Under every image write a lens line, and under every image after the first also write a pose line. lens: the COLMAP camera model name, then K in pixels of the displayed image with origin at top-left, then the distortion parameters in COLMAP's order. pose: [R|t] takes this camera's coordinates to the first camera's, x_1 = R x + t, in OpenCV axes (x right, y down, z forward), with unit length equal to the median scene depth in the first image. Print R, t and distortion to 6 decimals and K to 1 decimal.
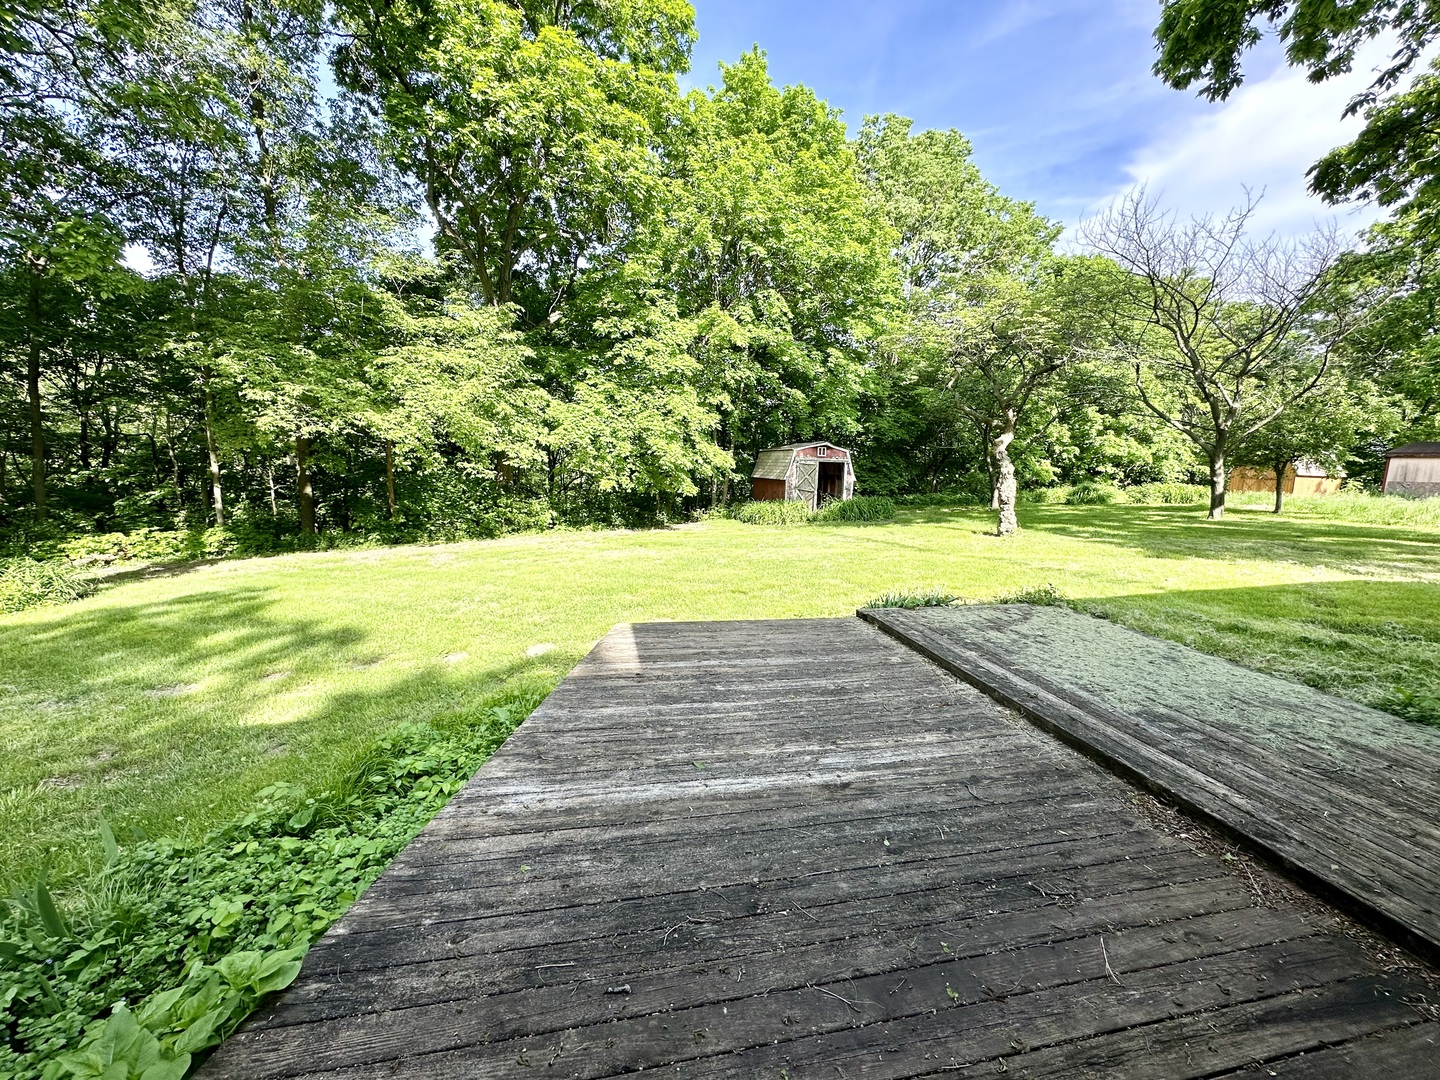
lens RADIAL K [[577.6, 0, 719.0], [0, 577.6, 543.7], [0, 0, 1]] dist [0.000042, -0.000042]
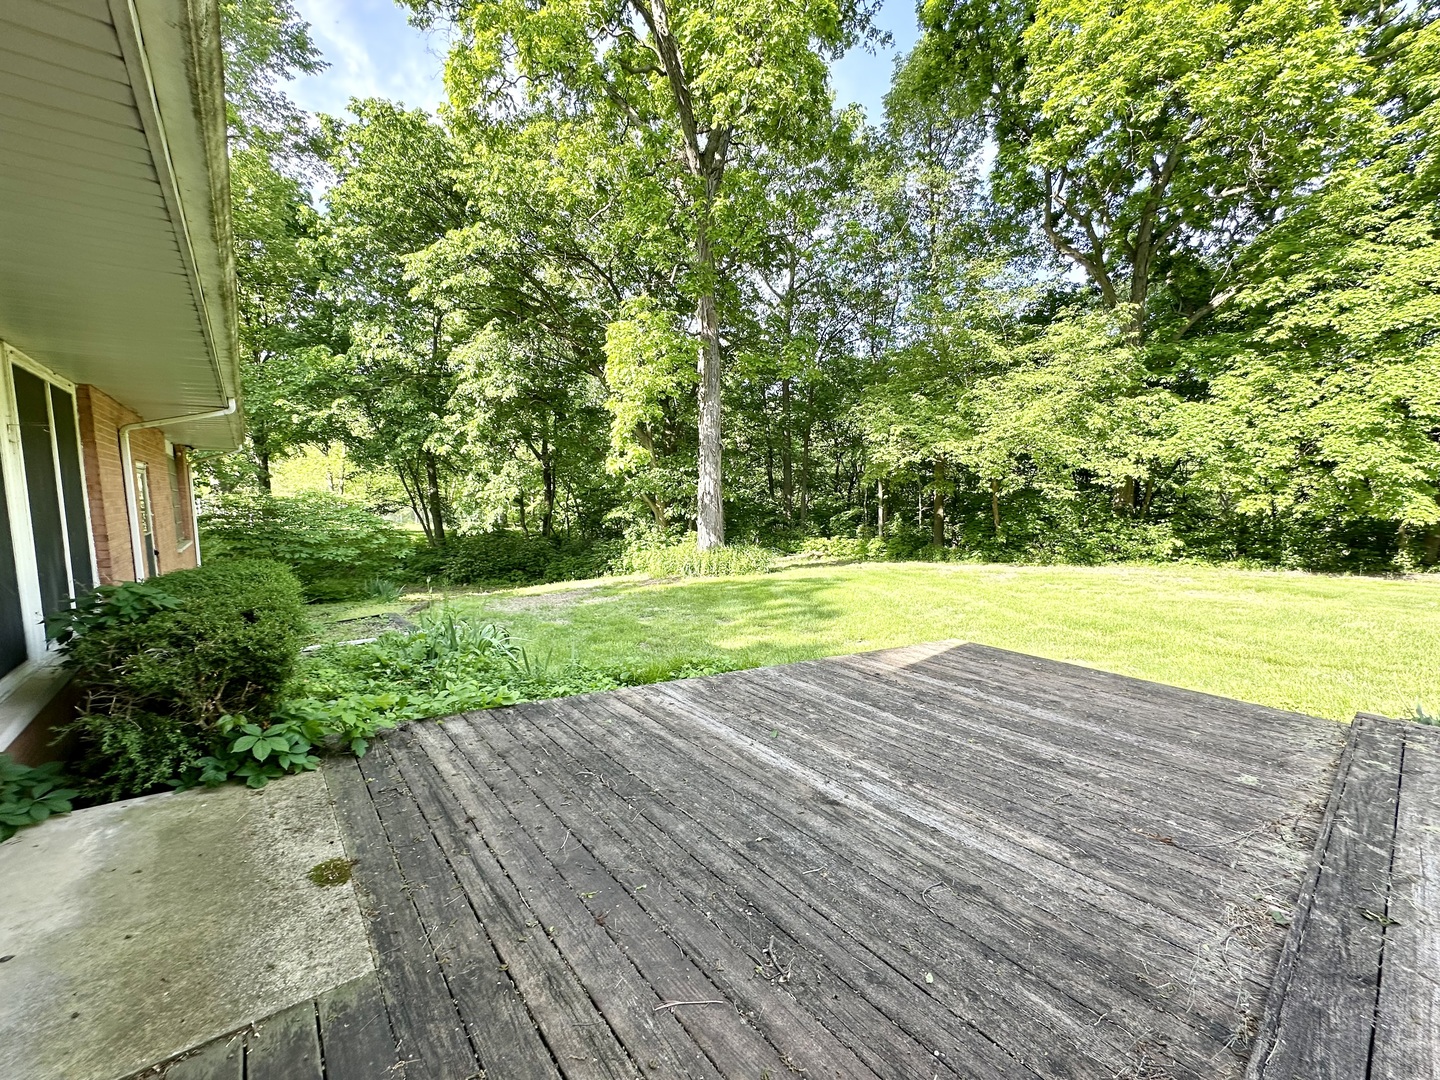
lens RADIAL K [[577.6, 0, 719.0], [0, 577.6, 543.7], [0, 0, 1]] dist [0.000042, -0.000042]
pose [[0.448418, 0.058008, -0.891939, 0.196087], [-0.100036, 0.994879, 0.014410, 0.002746], [0.888208, 0.082765, 0.451925, 0.081721]]
